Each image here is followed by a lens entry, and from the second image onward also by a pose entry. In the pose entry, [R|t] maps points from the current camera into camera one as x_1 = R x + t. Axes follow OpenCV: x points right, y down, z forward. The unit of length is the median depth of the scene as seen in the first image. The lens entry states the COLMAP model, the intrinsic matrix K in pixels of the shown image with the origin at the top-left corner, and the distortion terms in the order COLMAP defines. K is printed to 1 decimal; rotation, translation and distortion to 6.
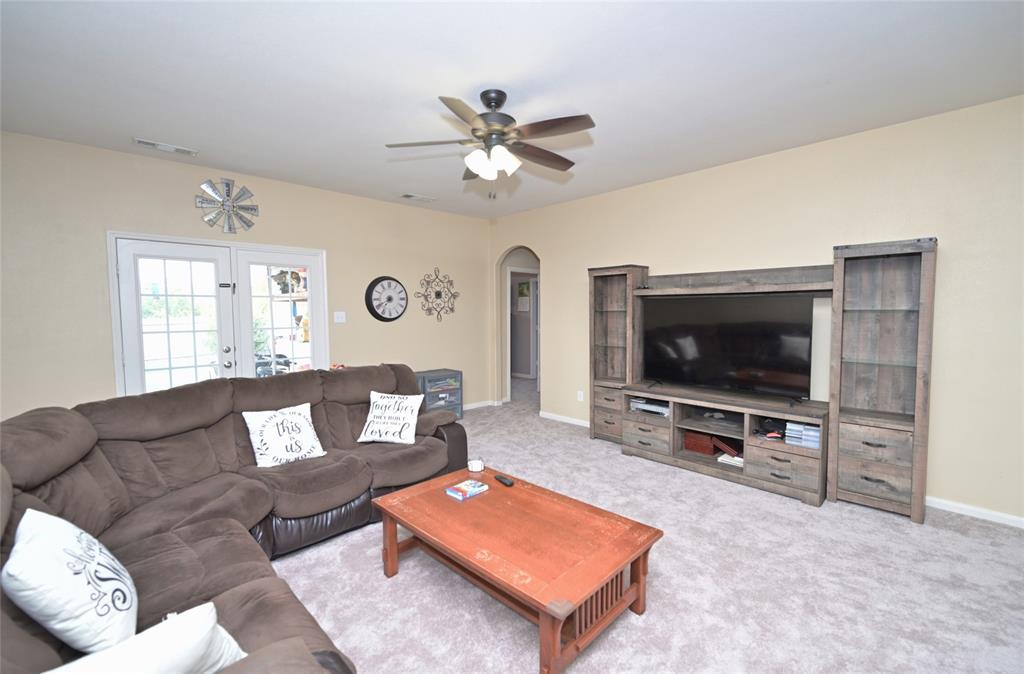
lens RADIAL K [[425.7, 0, 509.3], [0, 425.7, 338.7], [0, 0, 1]] dist [-0.003306, 0.001336]
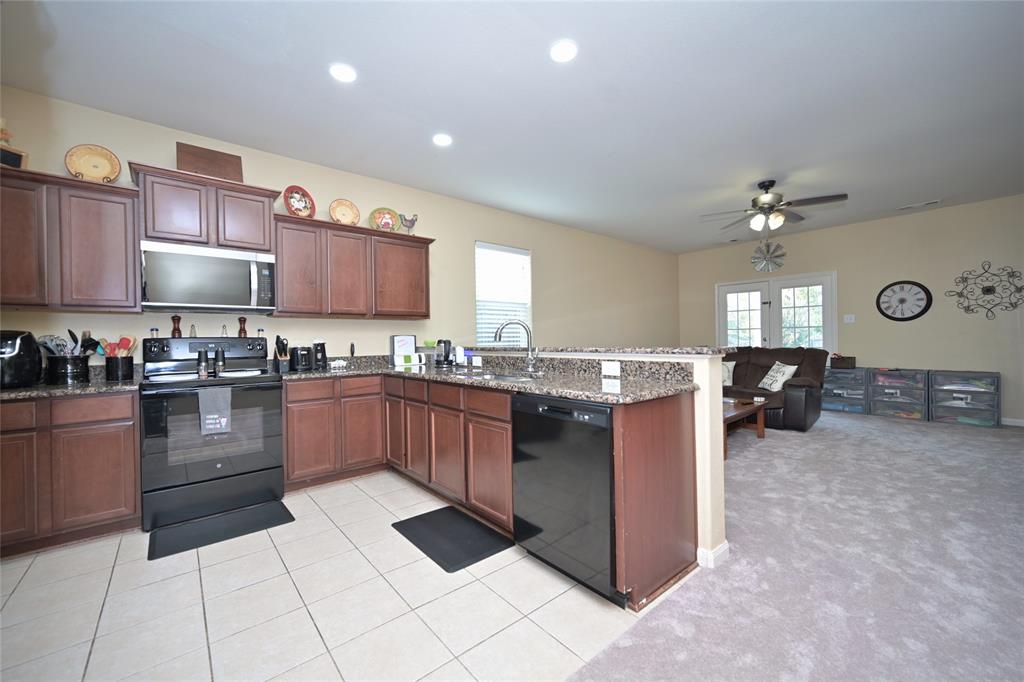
lens RADIAL K [[402.2, 0, 511.3], [0, 402.2, 340.3], [0, 0, 1]] dist [-0.001612, 0.000051]
pose [[-0.047918, 0.010442, -0.998797, 0.876261], [-0.046150, 0.998854, 0.012656, 0.047555], [0.997785, 0.046701, -0.047382, 0.026439]]
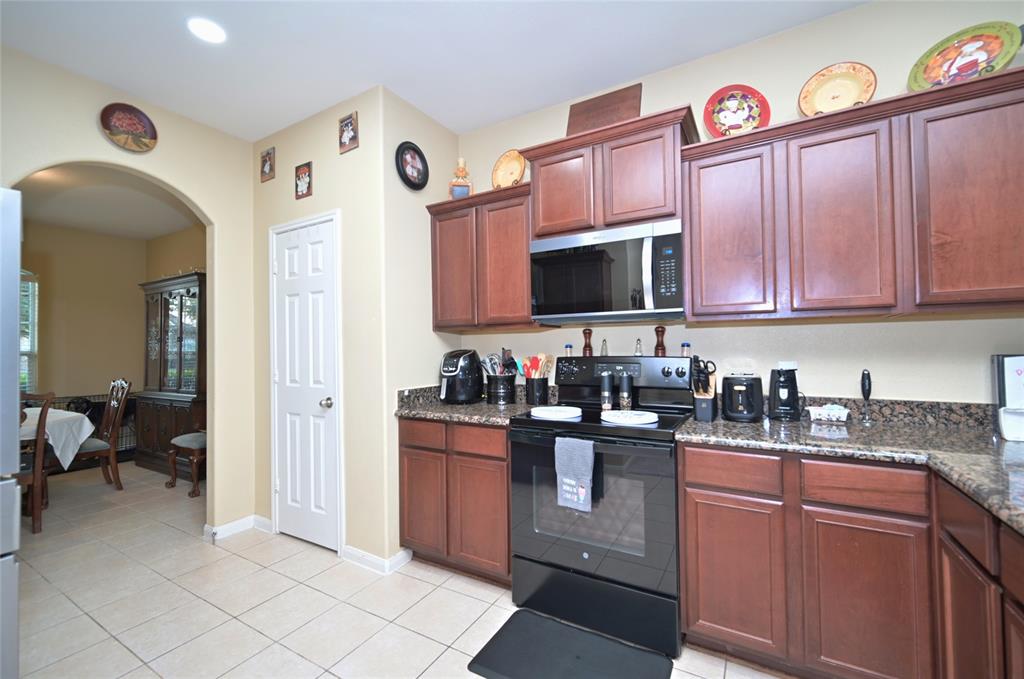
lens RADIAL K [[425.7, 0, 511.0], [0, 425.7, 340.3], [0, 0, 1]] dist [-0.003306, 0.001336]
pose [[-0.957409, 0.017102, -0.288230, 0.534319], [0.003993, 0.998933, 0.046007, 0.031838], [0.288709, 0.042897, -0.956455, -0.046597]]
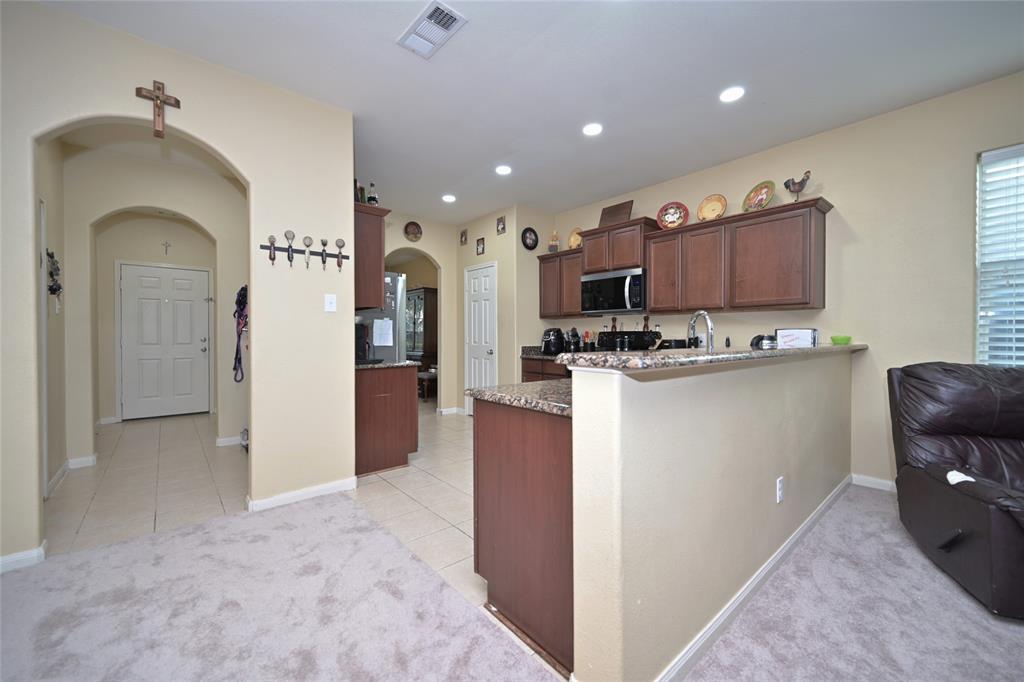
lens RADIAL K [[402.2, 0, 511.0], [0, 402.2, 339.9], [0, 0, 1]] dist [-0.001612, 0.000051]
pose [[-0.999313, 0.006347, 0.036505, 0.508732], [0.008946, 0.997404, 0.071453, 0.024910], [-0.035957, 0.071731, -0.996776, 0.440523]]
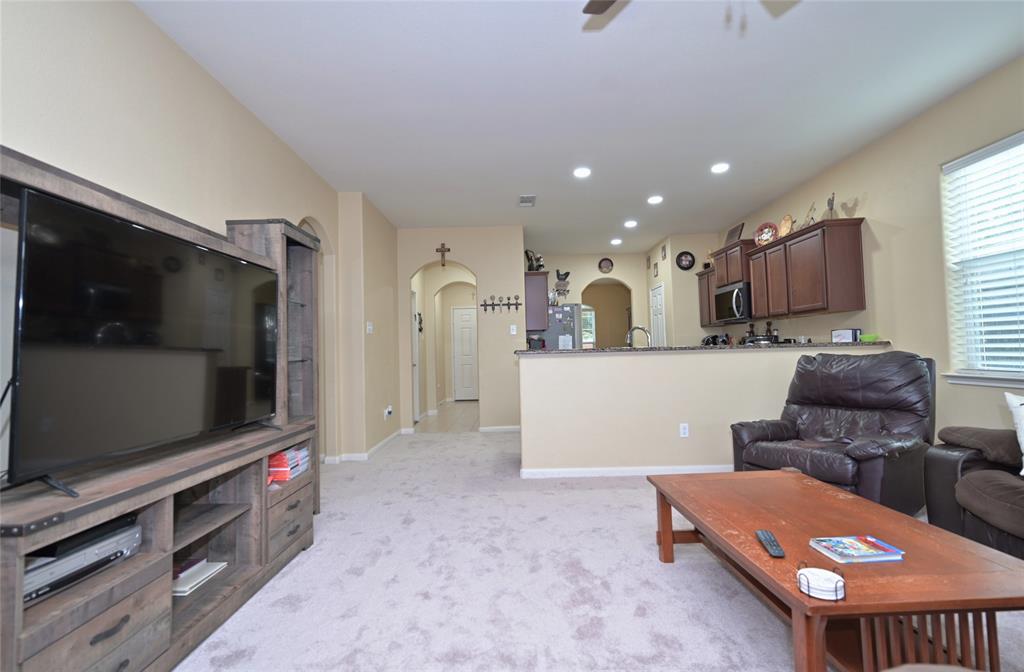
lens RADIAL K [[480.3, 0, 510.1], [0, 480.3, 333.0], [0, 0, 1]] dist [0.002152, -0.000233]
pose [[-0.727685, 0.054464, 0.683746, -0.085635], [0.073897, 0.997266, -0.000793, 0.020819], [-0.681919, 0.049950, -0.729720, 0.819032]]
